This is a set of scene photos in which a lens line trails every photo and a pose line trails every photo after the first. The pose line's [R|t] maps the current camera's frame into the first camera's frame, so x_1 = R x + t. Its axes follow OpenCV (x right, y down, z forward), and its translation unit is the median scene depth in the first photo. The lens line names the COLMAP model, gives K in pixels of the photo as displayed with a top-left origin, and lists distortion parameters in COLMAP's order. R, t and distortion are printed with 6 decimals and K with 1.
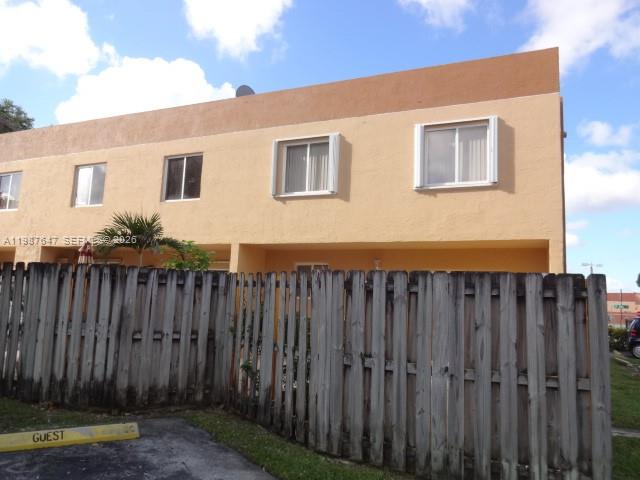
lens RADIAL K [[472.0, 0, 320.0], [0, 472.0, 240.0], [0, 0, 1]] dist [-0.001680, -0.005496]
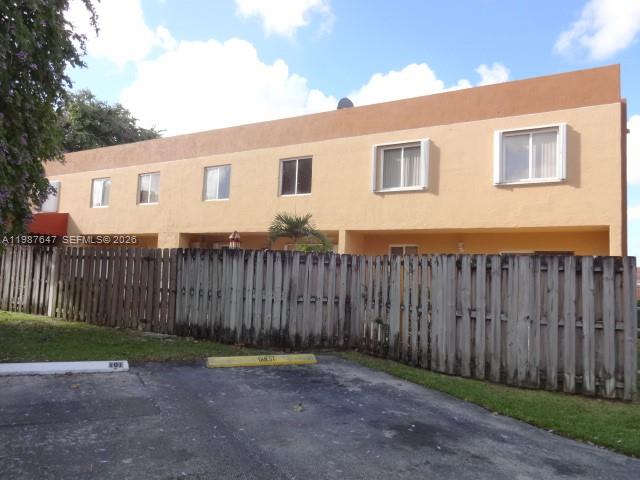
lens RADIAL K [[472.0, 0, 320.0], [0, 472.0, 240.0], [0, 0, 1]] dist [-0.001680, -0.005496]
pose [[0.992093, -0.010601, -0.125052, -0.141719], [0.016575, 0.998765, 0.046829, -0.043460], [0.124402, -0.048531, 0.991044, -0.405153]]
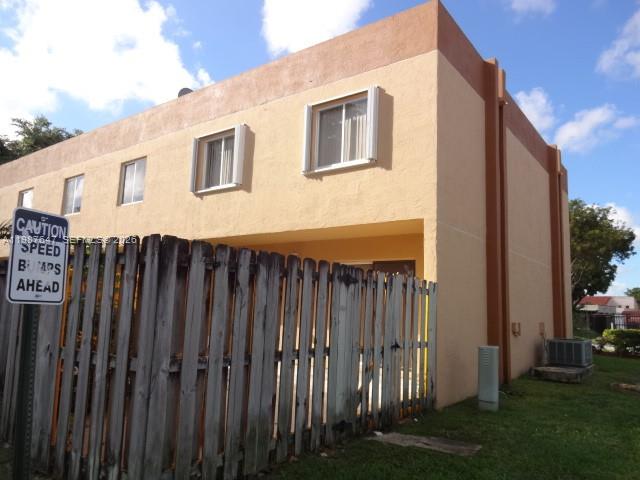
lens RADIAL K [[467.7, 0, 320.0], [0, 467.7, 240.0], [0, 0, 1]] dist [-0.006234, -0.003381]
pose [[0.972397, -0.039485, -0.229968, 0.649477], [0.034939, 0.999106, -0.023809, 0.068691], [0.230702, 0.015117, 0.972907, 0.155938]]
